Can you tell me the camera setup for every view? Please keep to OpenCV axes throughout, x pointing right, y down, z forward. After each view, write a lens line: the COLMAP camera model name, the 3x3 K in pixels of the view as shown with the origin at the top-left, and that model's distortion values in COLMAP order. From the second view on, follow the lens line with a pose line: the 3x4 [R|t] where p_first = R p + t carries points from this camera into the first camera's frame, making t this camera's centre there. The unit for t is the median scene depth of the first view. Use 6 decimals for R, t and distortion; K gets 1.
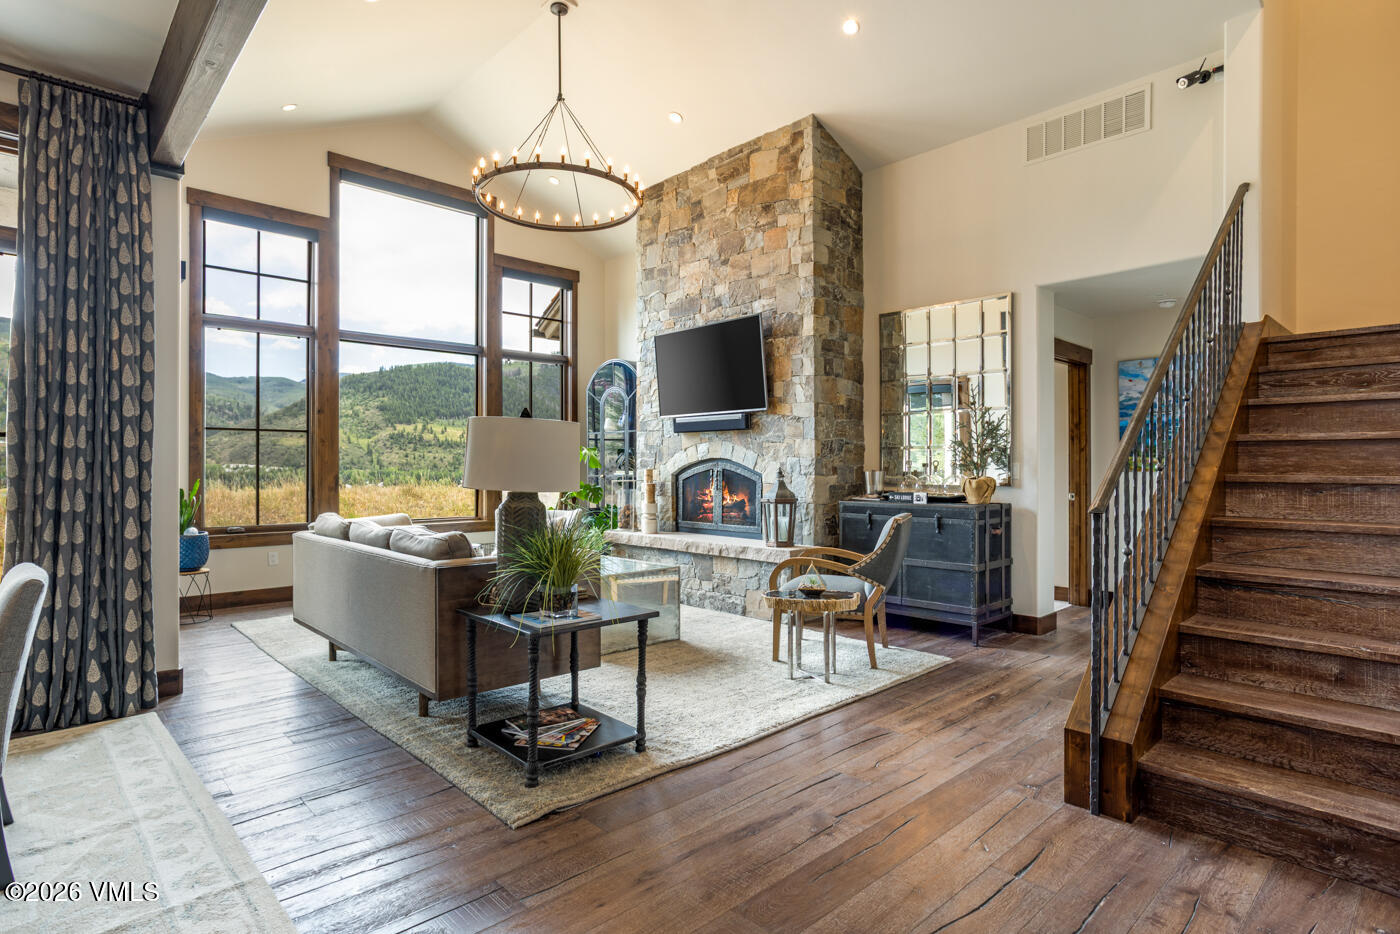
lens RADIAL K [[749.8, 0, 705.8], [0, 749.8, 466.1], [0, 0, 1]] dist [-0.032680, 0.019149]
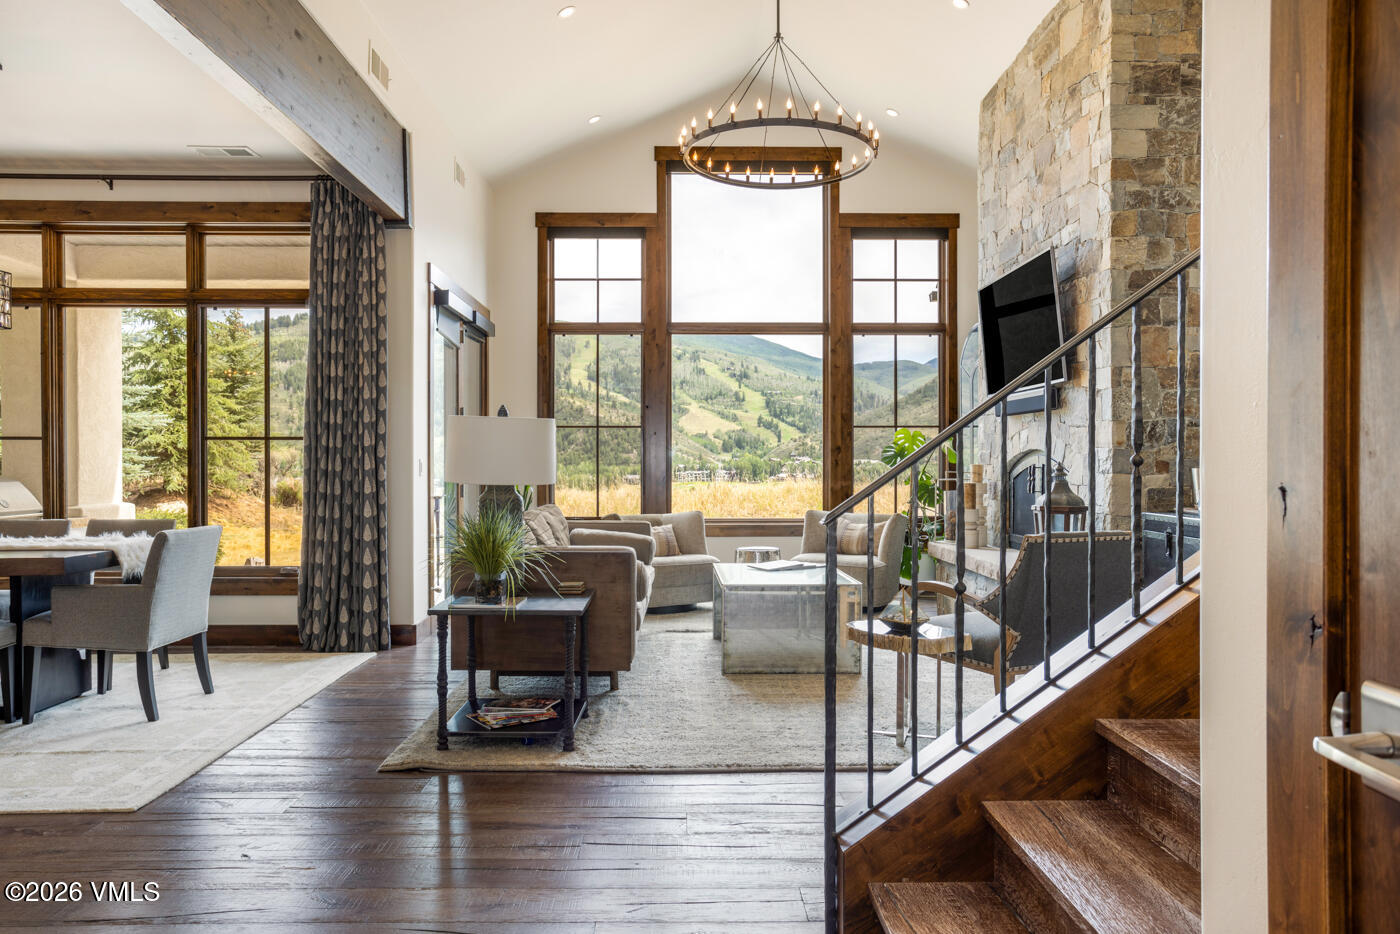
lens RADIAL K [[957.7, 0, 695.2], [0, 957.7, 469.6], [0, 0, 1]] dist [-0.008696, 0.022003]
pose [[0.725253, 0.005154, -0.688463, 0.441045], [0.000855, 0.999964, 0.008387, 0.000973], [0.688482, -0.006671, 0.725223, 0.099761]]
